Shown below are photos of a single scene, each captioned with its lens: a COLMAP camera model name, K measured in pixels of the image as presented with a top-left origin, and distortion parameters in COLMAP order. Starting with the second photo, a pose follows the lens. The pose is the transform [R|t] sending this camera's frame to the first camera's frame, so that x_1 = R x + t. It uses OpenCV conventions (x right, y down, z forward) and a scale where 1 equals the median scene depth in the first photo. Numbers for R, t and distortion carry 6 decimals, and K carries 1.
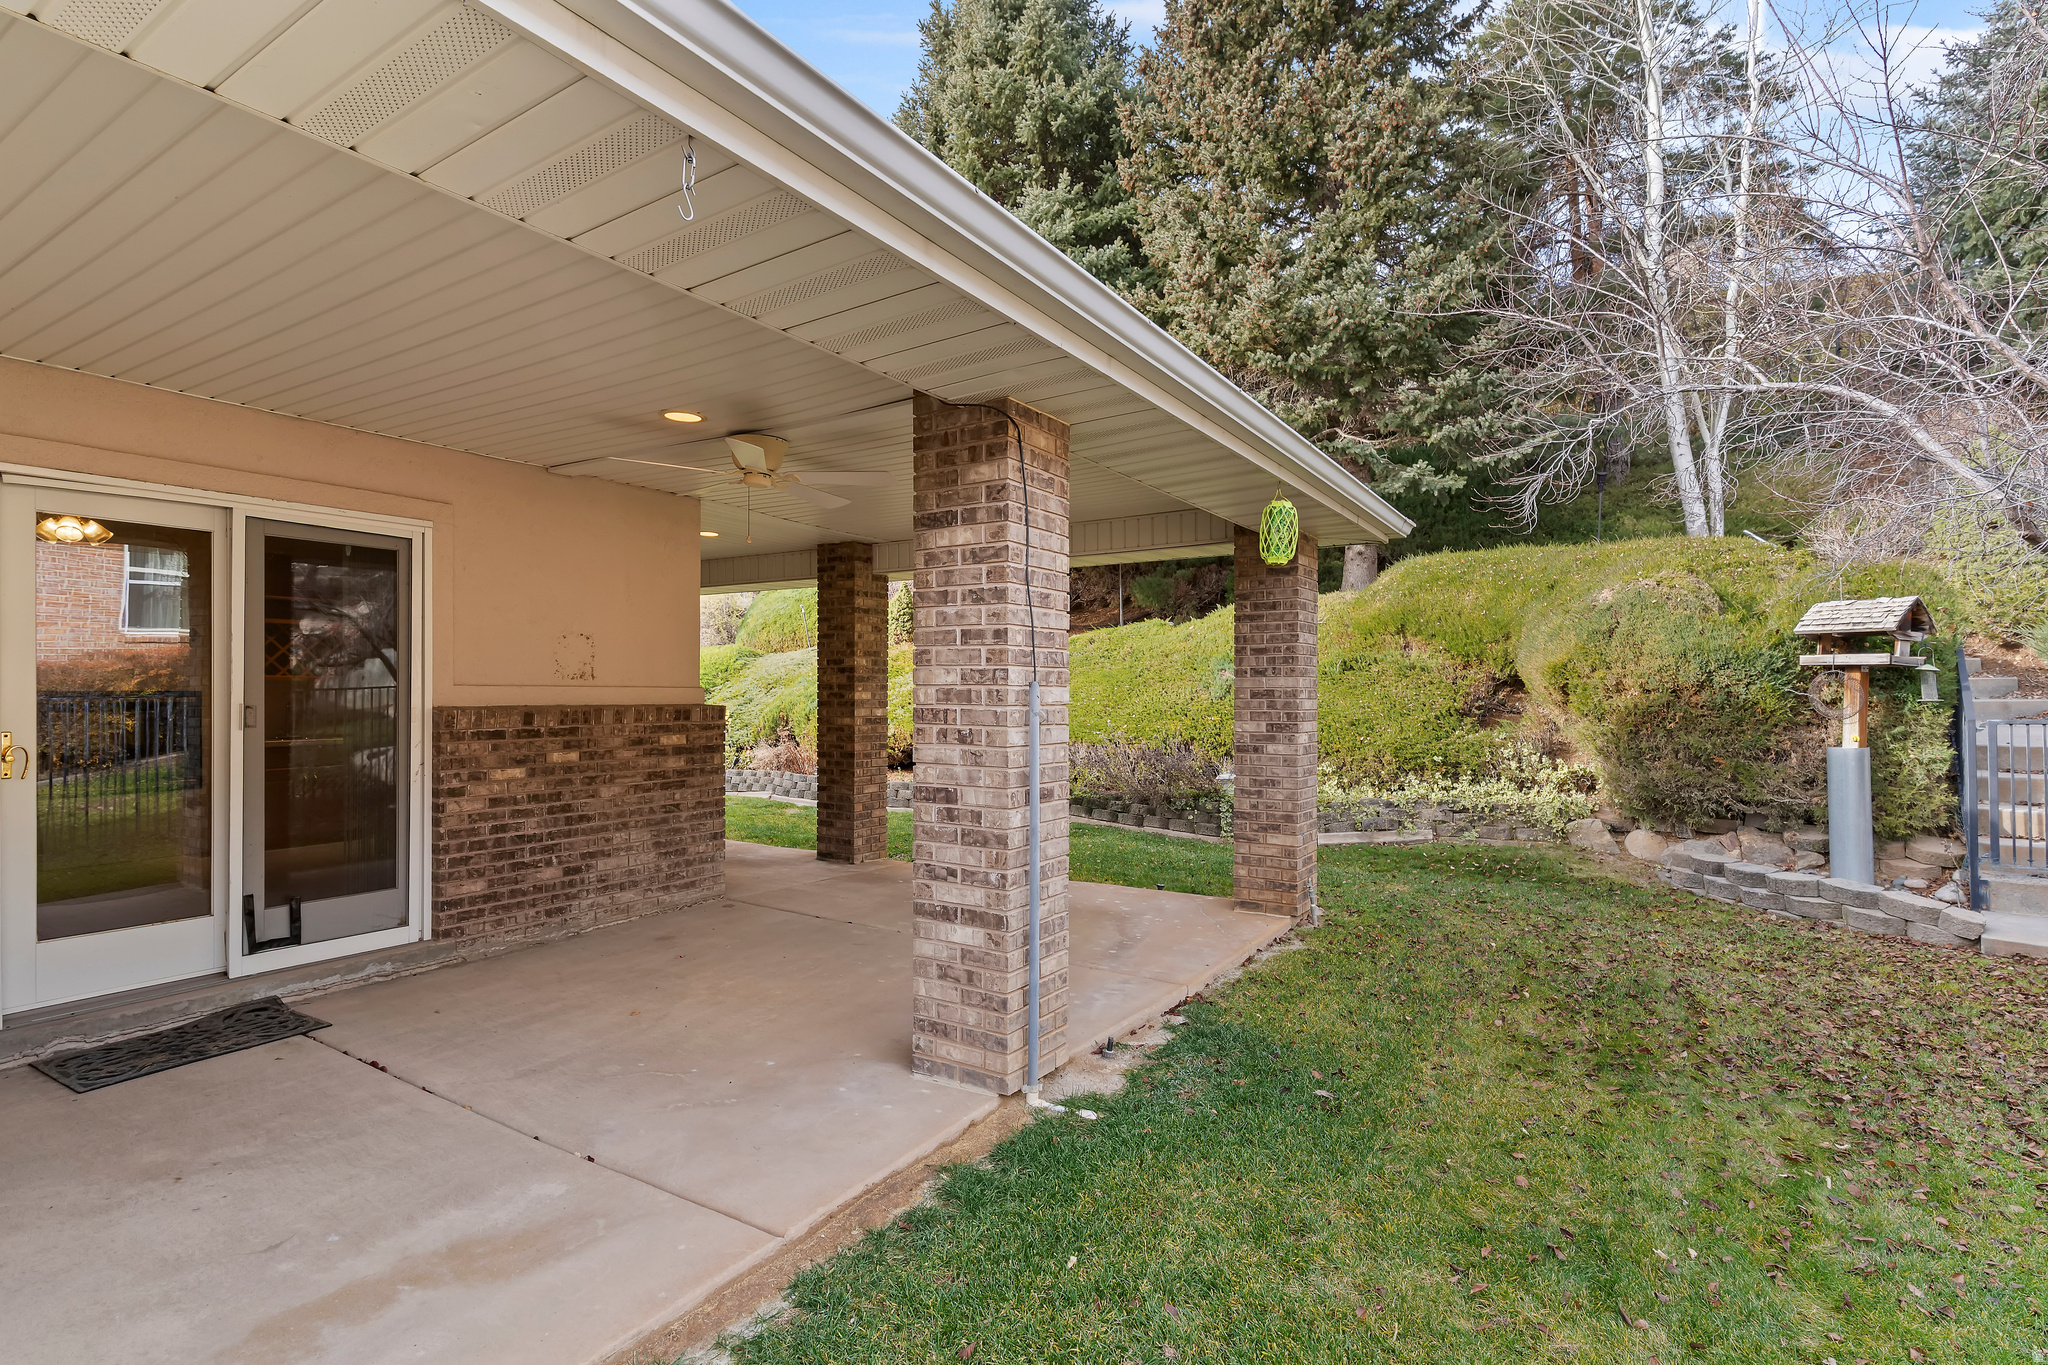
lens RADIAL K [[982.1, 0, 1024.0], [0, 982.1, 682.5], [0, 0, 1]] dist [-0.000262, -0.000004]
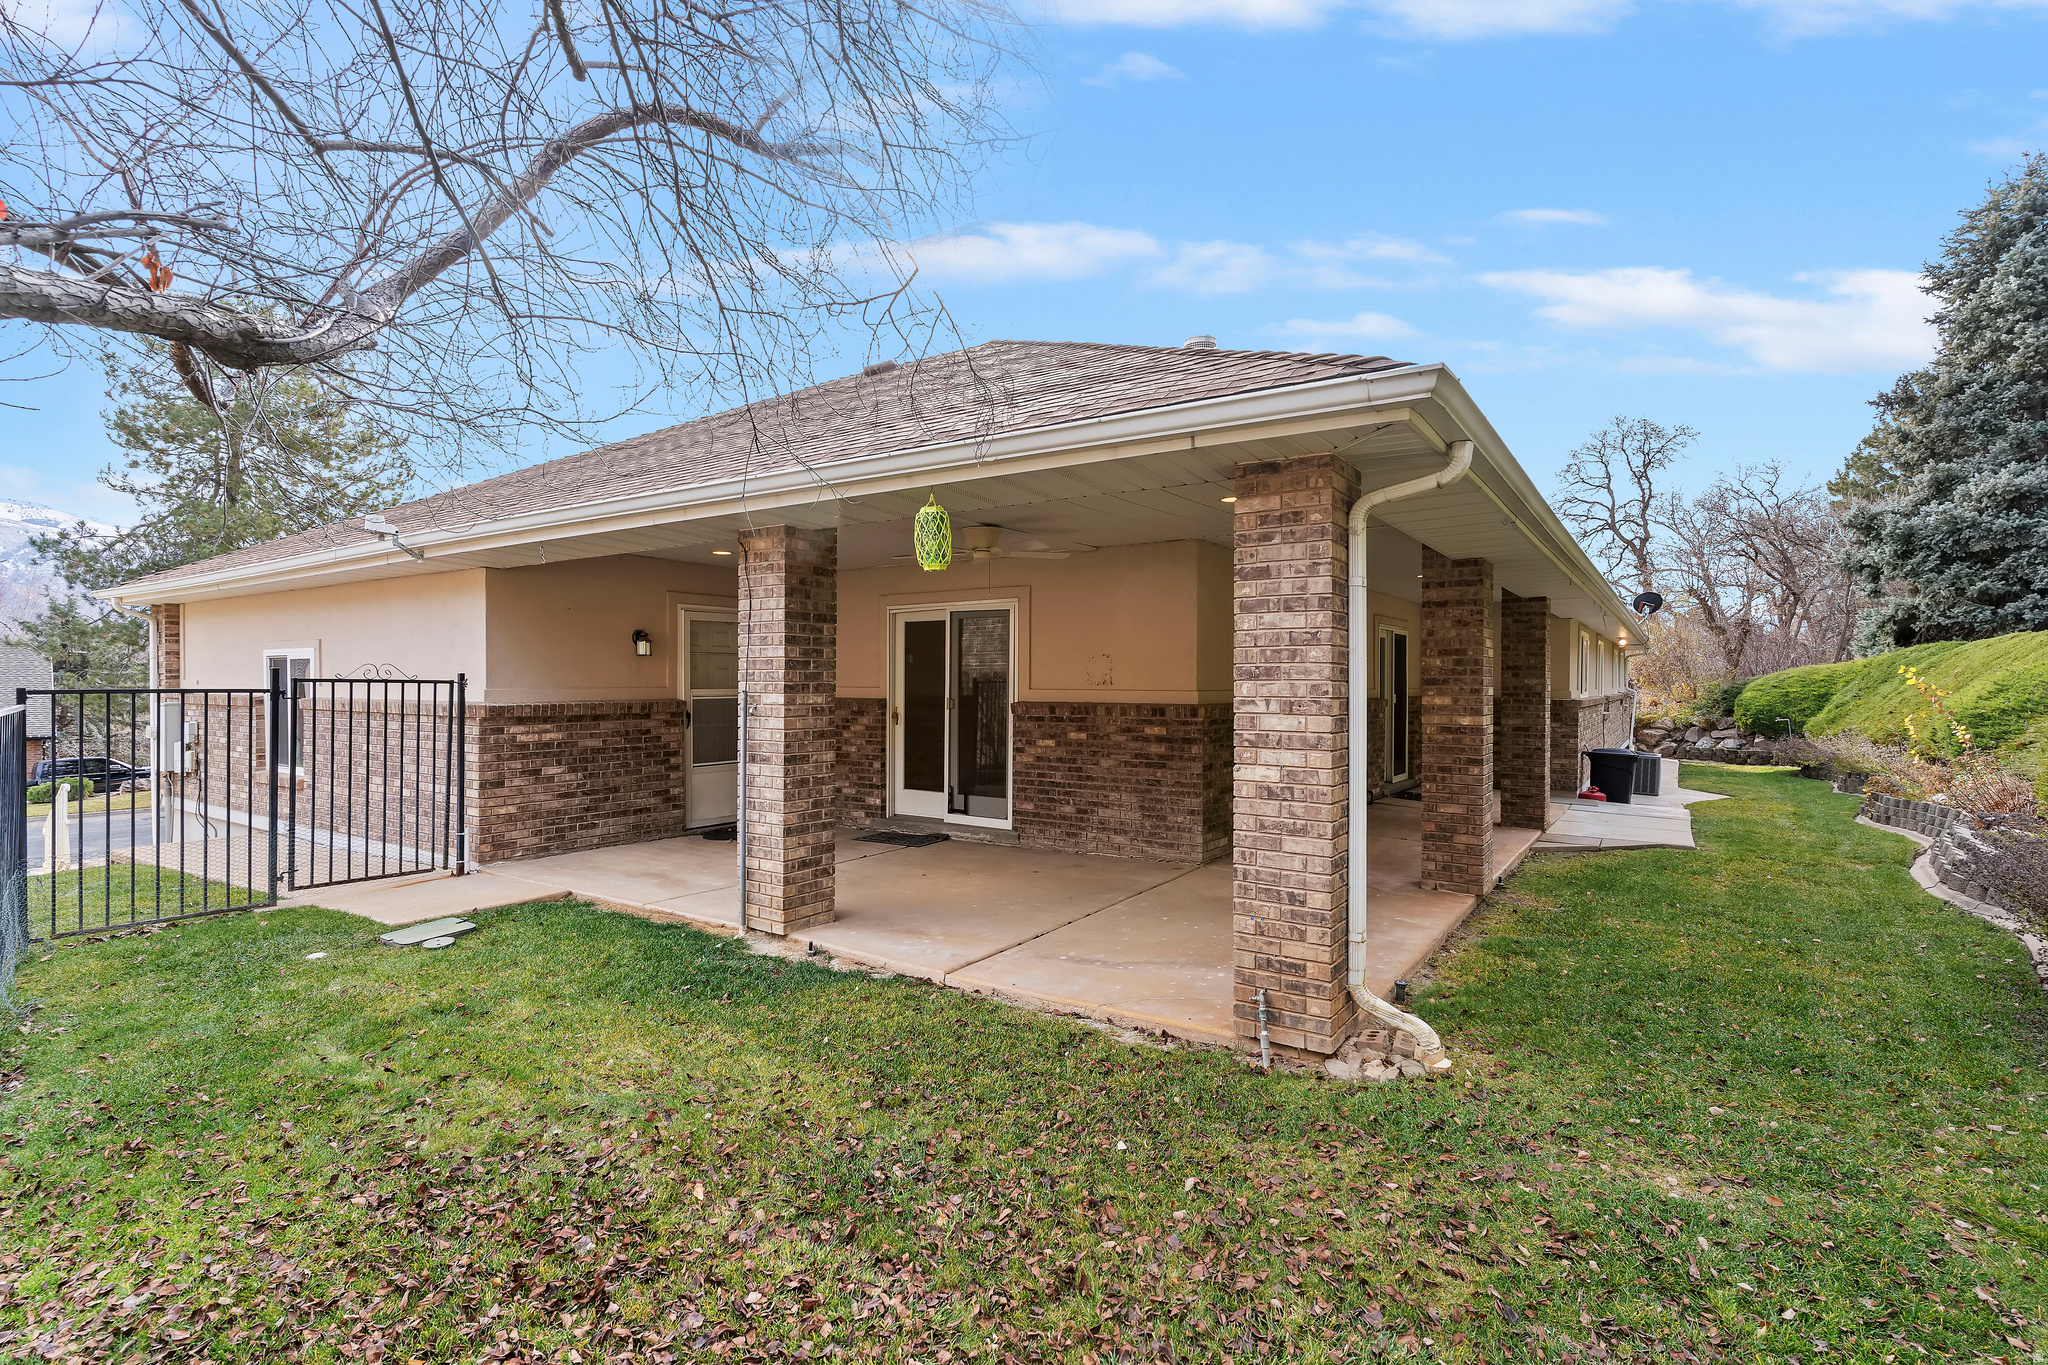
lens RADIAL K [[982.1, 0, 1024.0], [0, 982.1, 682.5], [0, 0, 1]] dist [-0.000262, -0.000004]
pose [[-0.045325, -0.001680, -0.998971, 1.076540], [0.007048, 0.999973, -0.002001, -0.005254], [0.998947, -0.007131, -0.045311, 0.991825]]
